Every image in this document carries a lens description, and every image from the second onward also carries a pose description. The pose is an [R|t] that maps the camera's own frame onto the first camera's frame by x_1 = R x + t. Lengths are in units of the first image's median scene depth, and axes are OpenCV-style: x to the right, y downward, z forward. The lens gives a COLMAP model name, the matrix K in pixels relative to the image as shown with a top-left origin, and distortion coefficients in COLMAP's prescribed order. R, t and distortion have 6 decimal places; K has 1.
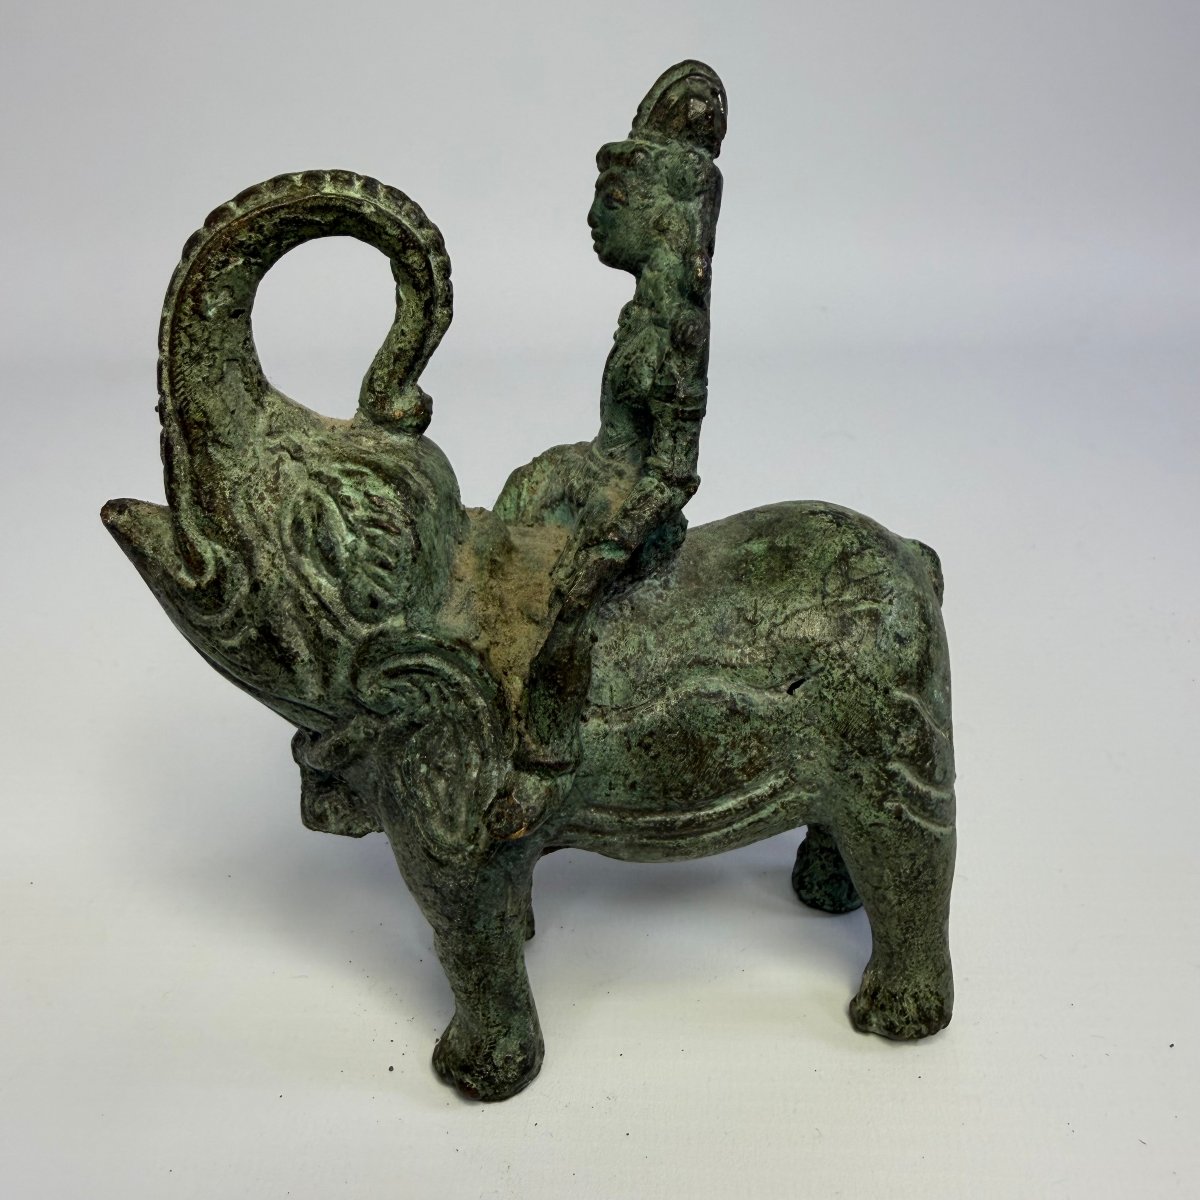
lens RADIAL K [[1136.7, 0, 607.3], [0, 1136.7, 569.4], [0, 0, 1]] dist [0.017132, 0.000000]
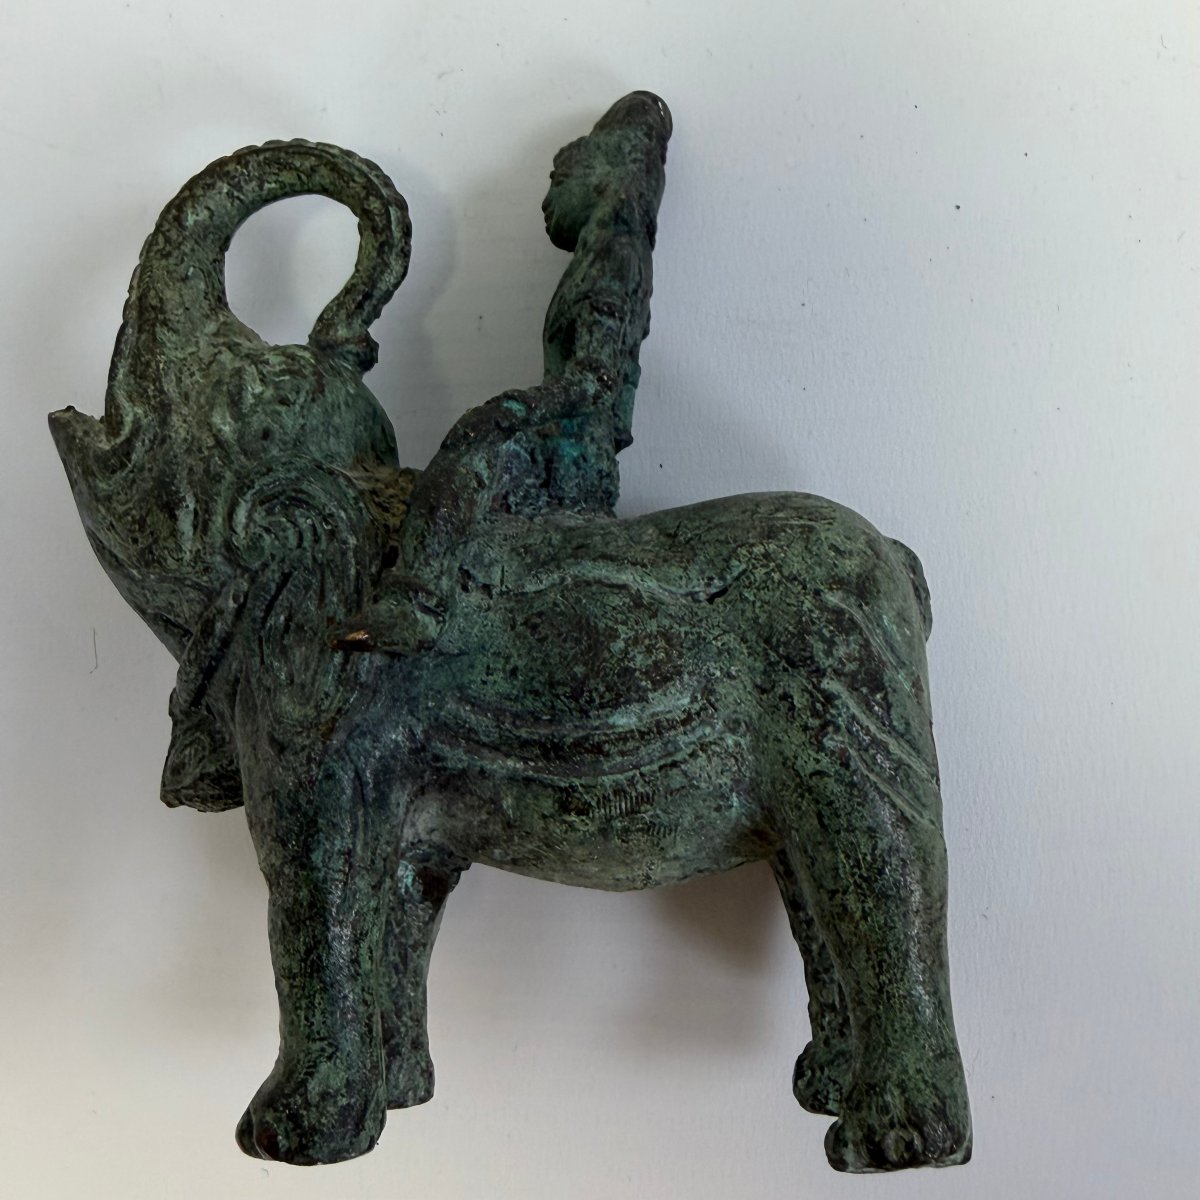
lens RADIAL K [[1363.2, 0, 604.3], [0, 1363.2, 573.0], [0, 0, 1]] dist [0.023287, 0.000000]
pose [[0.984484, 0.009635, -0.175210, 0.272160], [-0.105623, 0.829885, -0.547846, 0.691229], [0.140126, 0.557852, 0.818026, 0.123496]]
